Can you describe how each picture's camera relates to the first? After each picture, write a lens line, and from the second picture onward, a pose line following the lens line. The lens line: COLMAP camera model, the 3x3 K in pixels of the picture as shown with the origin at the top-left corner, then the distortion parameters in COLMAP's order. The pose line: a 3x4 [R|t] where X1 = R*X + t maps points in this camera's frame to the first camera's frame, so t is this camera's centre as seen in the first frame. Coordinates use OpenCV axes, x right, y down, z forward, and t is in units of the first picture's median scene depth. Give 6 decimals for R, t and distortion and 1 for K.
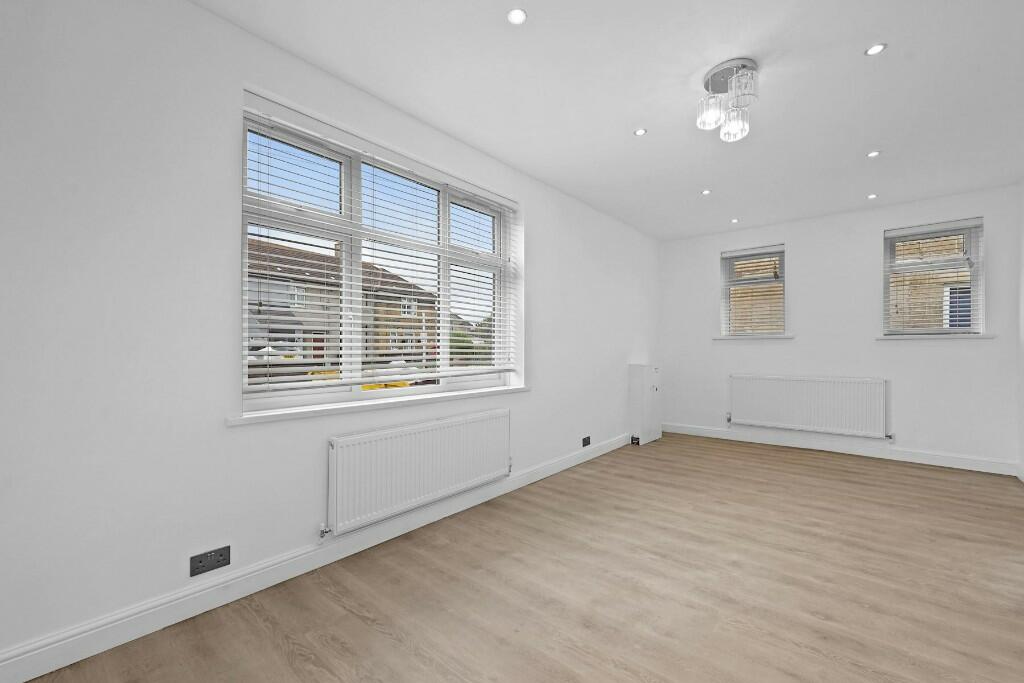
lens RADIAL K [[412.7, 0, 514.3], [0, 412.7, 346.1], [0, 0, 1]] dist [-0.000483, -0.000006]
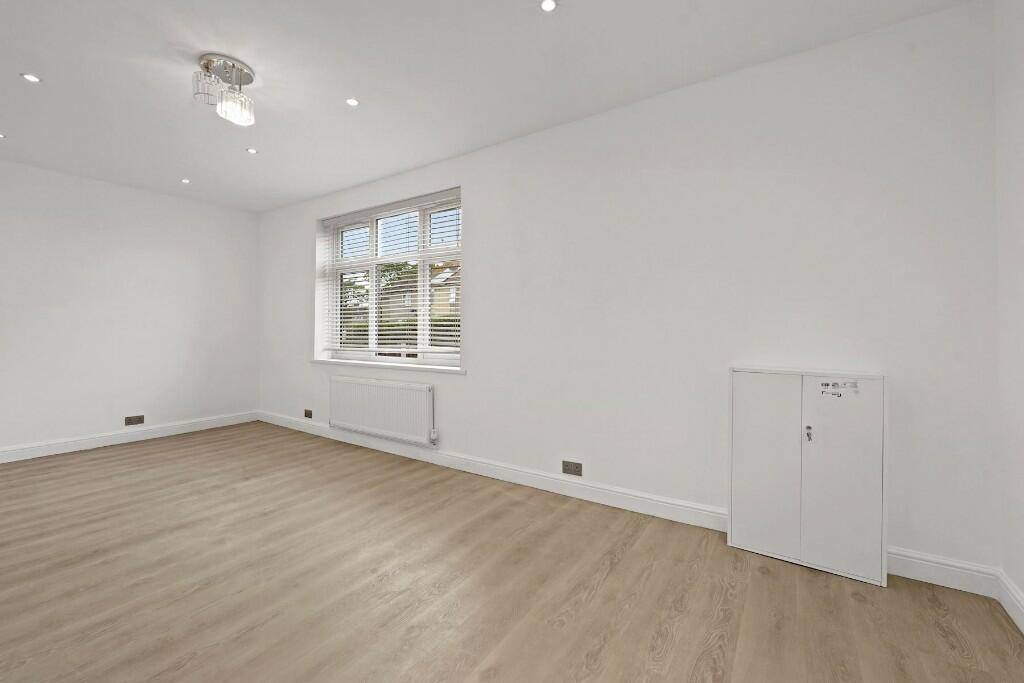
lens RADIAL K [[433.6, 0, 522.9], [0, 433.6, 336.5], [0, 0, 1]] dist [-0.000119, -0.000338]
pose [[0.120534, 0.012277, -0.992633, 1.304659], [0.003207, 0.999913, 0.012756, 0.008202], [0.992704, -0.004721, 0.120485, 1.254502]]
